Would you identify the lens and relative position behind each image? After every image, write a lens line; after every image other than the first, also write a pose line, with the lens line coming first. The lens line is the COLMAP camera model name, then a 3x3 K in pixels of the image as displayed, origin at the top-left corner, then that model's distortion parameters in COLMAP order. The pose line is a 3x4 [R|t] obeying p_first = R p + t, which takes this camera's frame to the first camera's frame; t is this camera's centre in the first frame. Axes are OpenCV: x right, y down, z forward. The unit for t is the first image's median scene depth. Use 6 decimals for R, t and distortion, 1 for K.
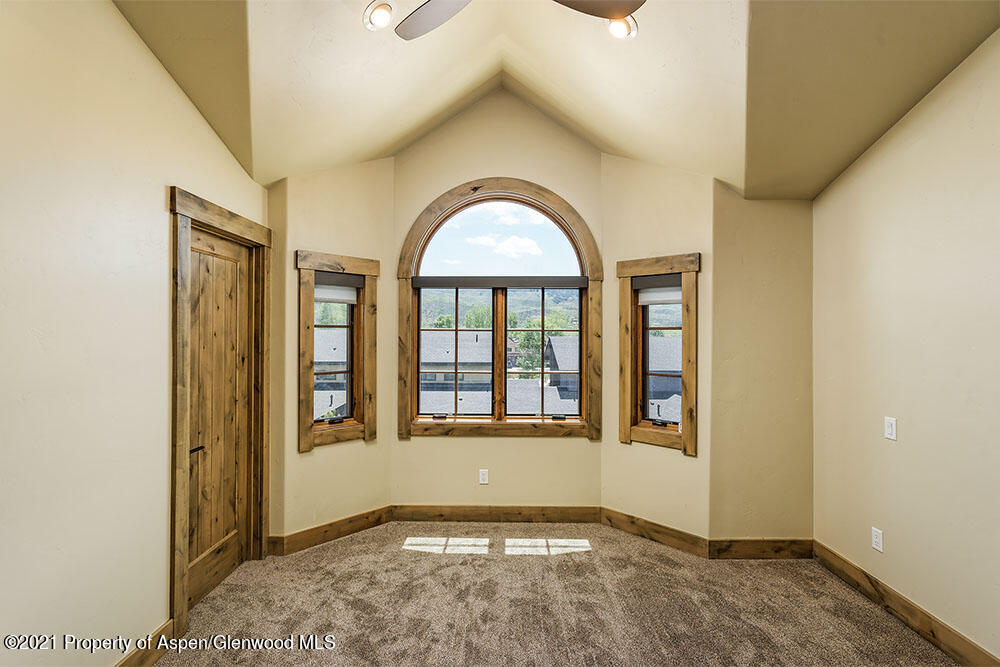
lens RADIAL K [[469.1, 0, 499.8], [0, 469.1, 337.9], [0, 0, 1]] dist [-0.001730, -0.000177]
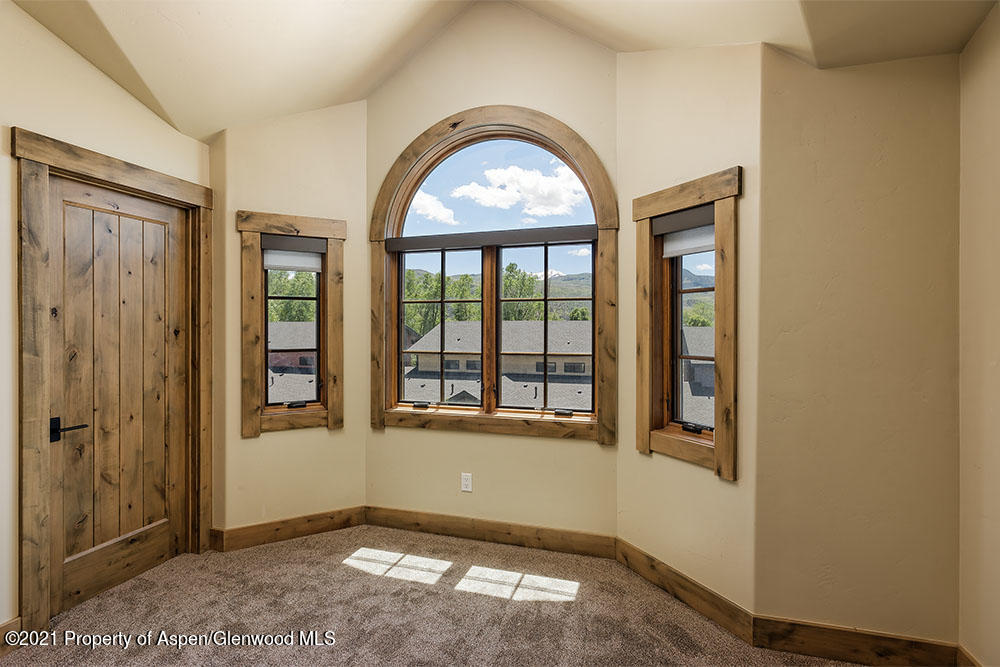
lens RADIAL K [[469.1, 0, 498.2], [0, 469.1, 332.9], [0, 0, 1]] dist [-0.001730, -0.000177]
pose [[0.957500, -0.002016, -0.288425, 0.284767], [0.003241, 0.999988, 0.003770, 0.041985], [0.288413, -0.004544, 0.957495, 0.280765]]
